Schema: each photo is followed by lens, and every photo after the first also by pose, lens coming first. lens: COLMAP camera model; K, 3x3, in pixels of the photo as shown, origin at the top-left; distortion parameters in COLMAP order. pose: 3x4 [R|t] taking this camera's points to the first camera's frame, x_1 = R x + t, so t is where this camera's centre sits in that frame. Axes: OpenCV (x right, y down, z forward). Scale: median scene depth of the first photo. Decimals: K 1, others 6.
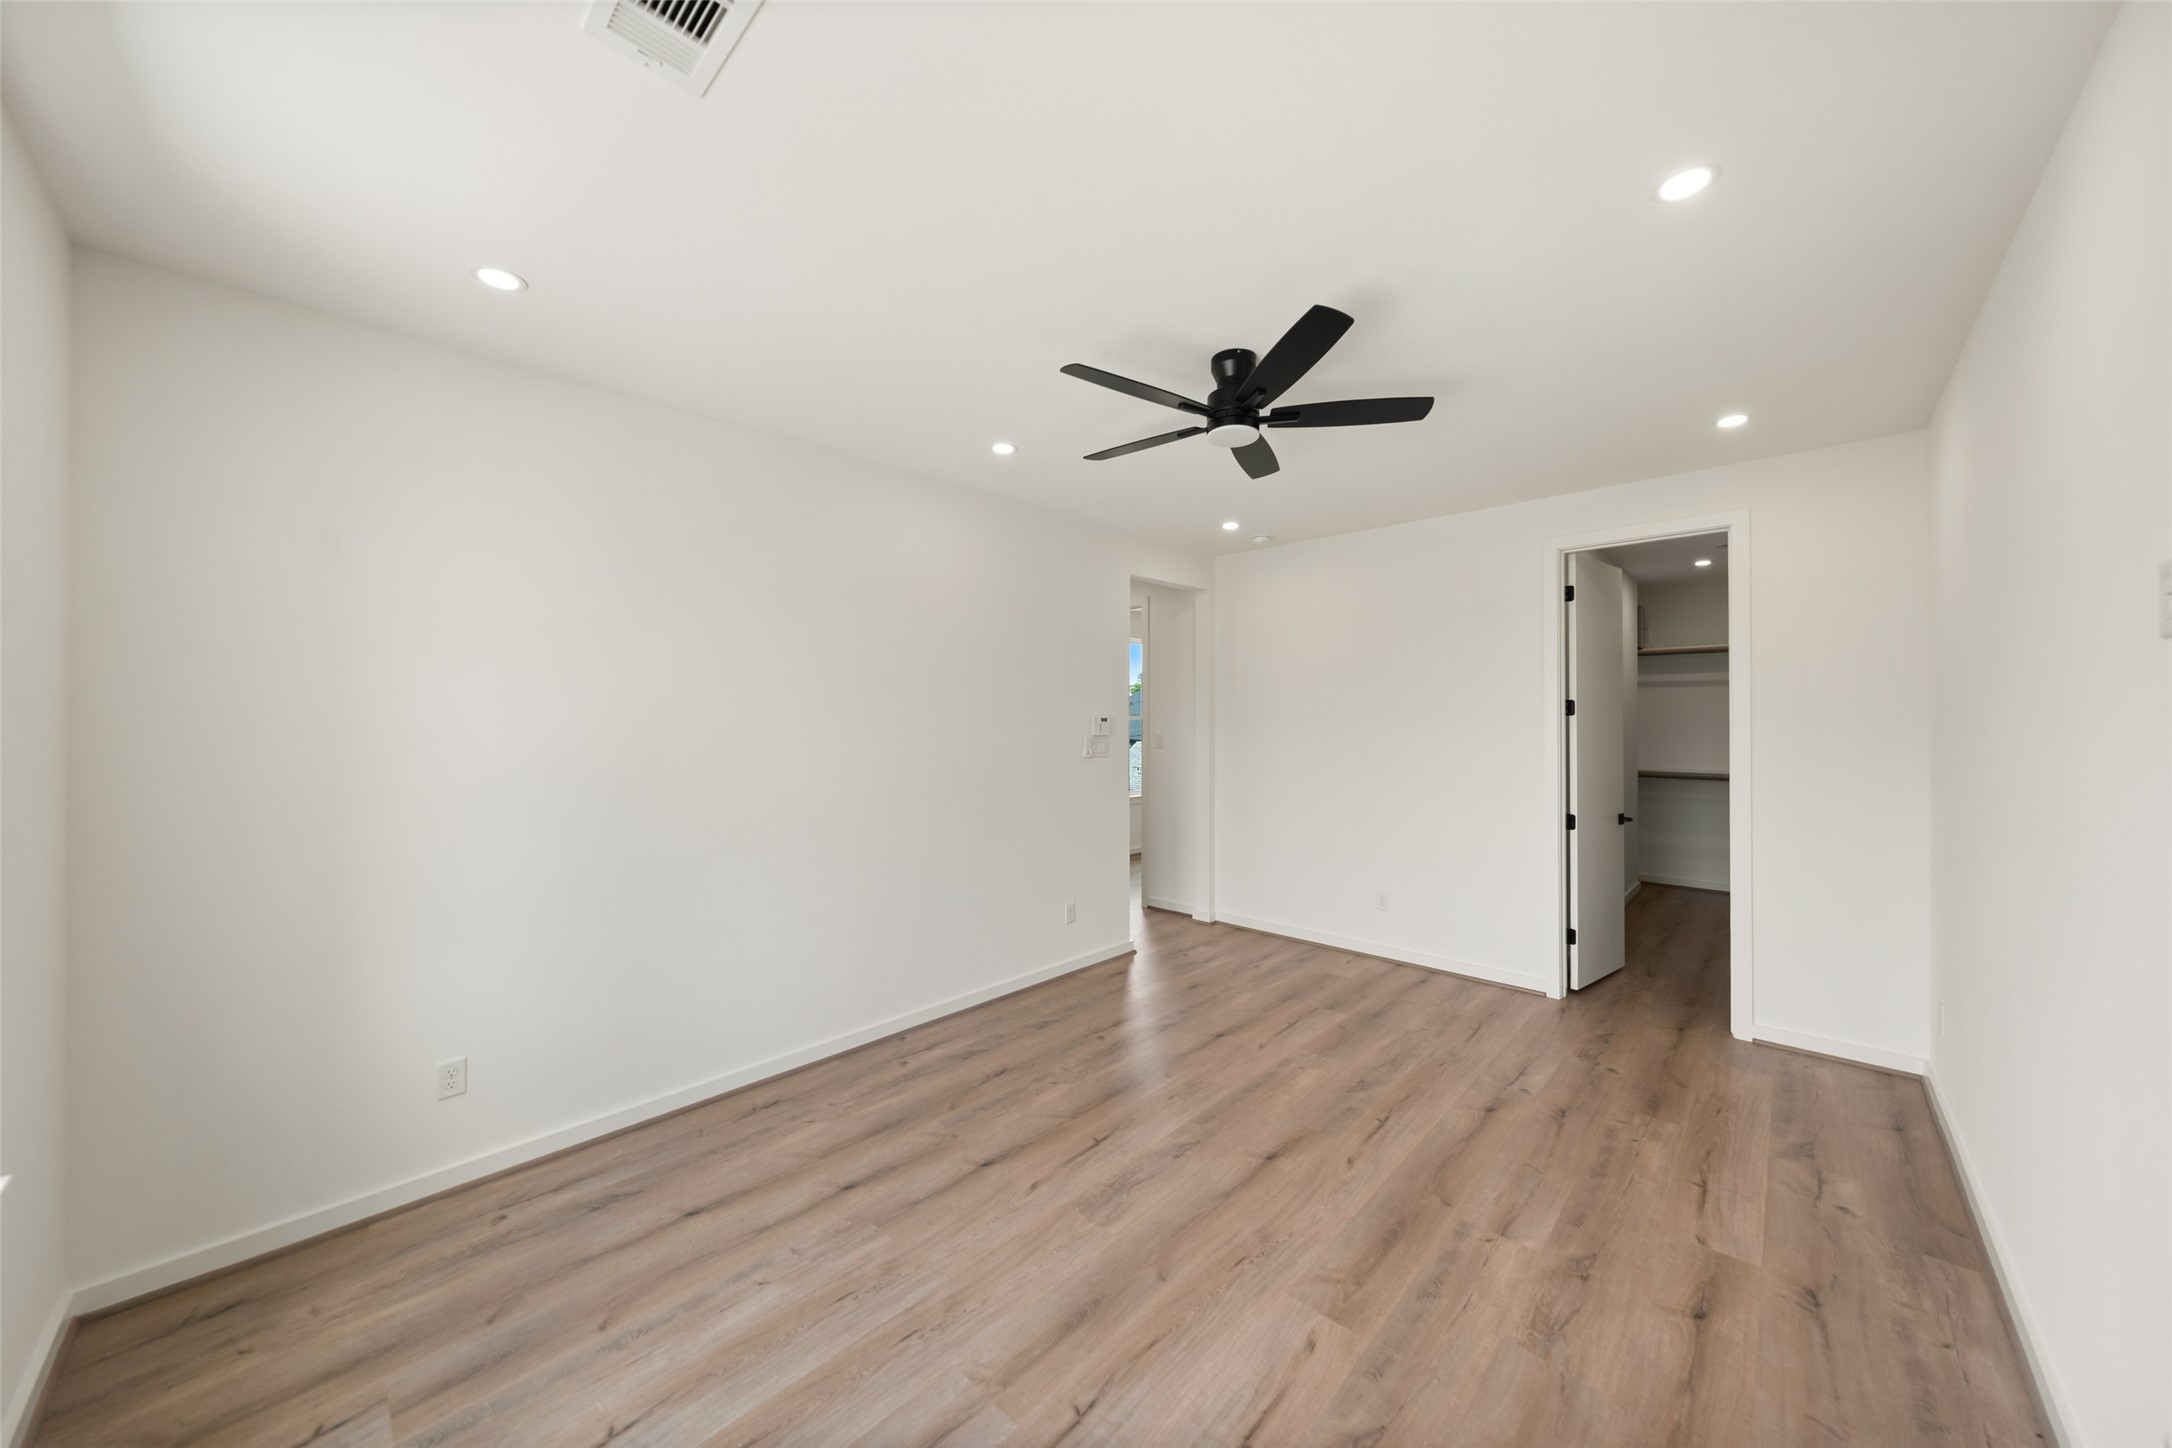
lens RADIAL K [[751.5, 0, 1092.0], [0, 751.5, 719.4], [0, 0, 1]] dist [-0.001792, -0.000011]
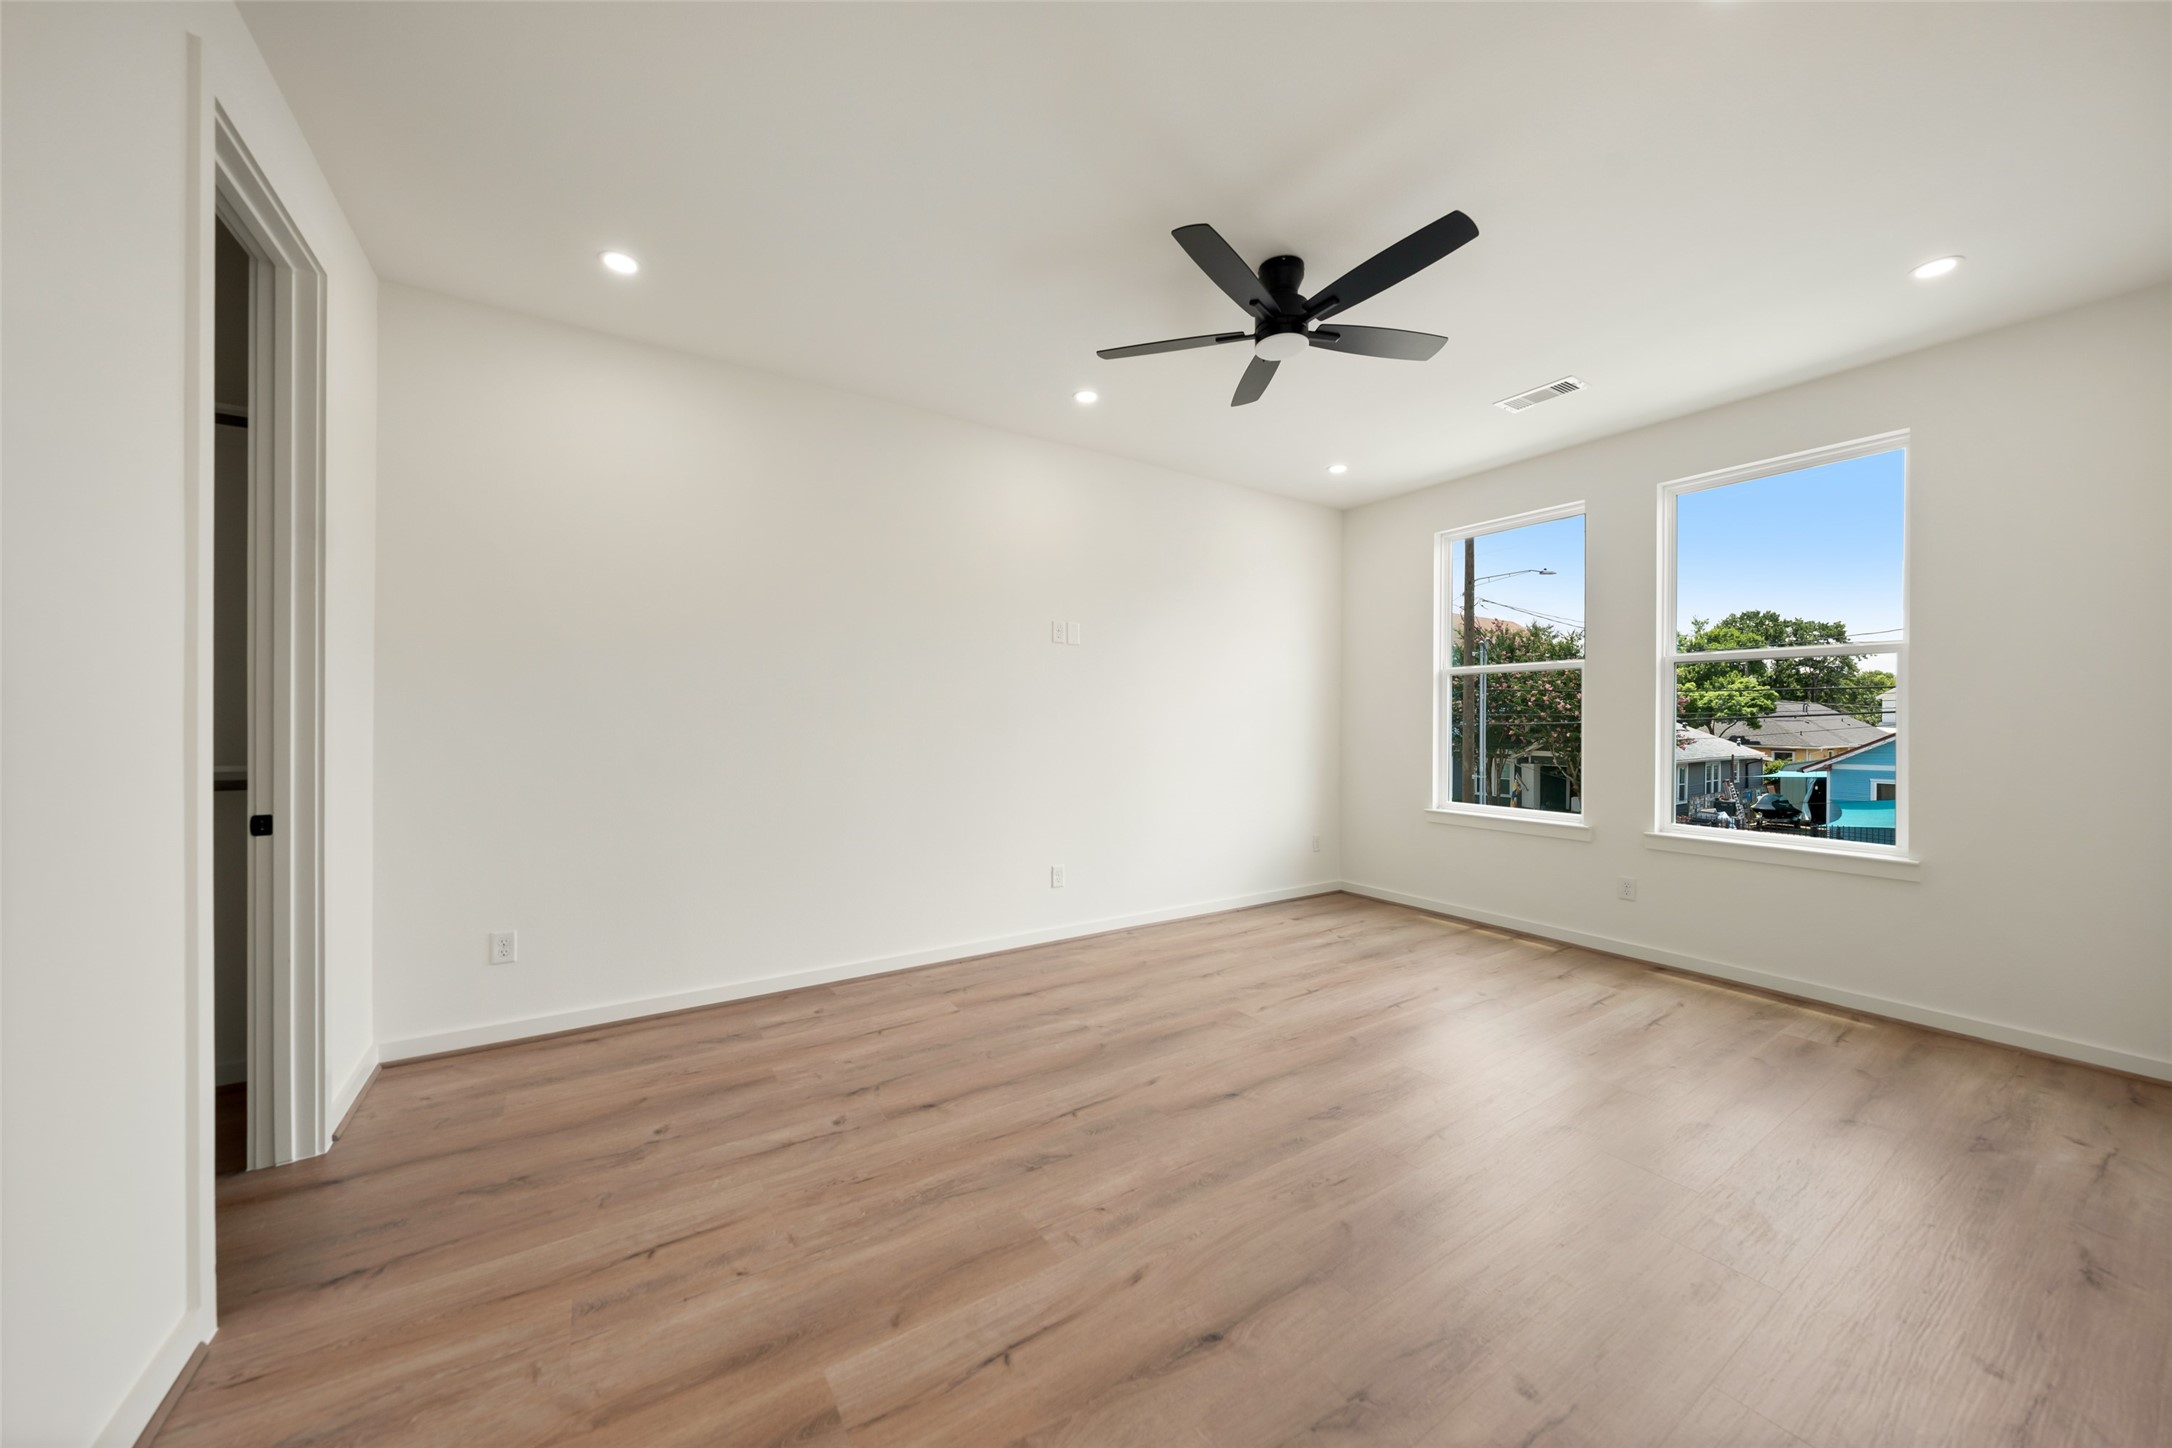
lens RADIAL K [[751.5, 0, 1080.5], [0, 751.5, 721.0], [0, 0, 1]] dist [-0.001792, -0.000011]
pose [[-0.969283, -0.006383, 0.245866, 0.177230], [-0.005928, 0.999979, 0.002588, 0.102344], [-0.245877, 0.001051, -0.969300, 1.790035]]
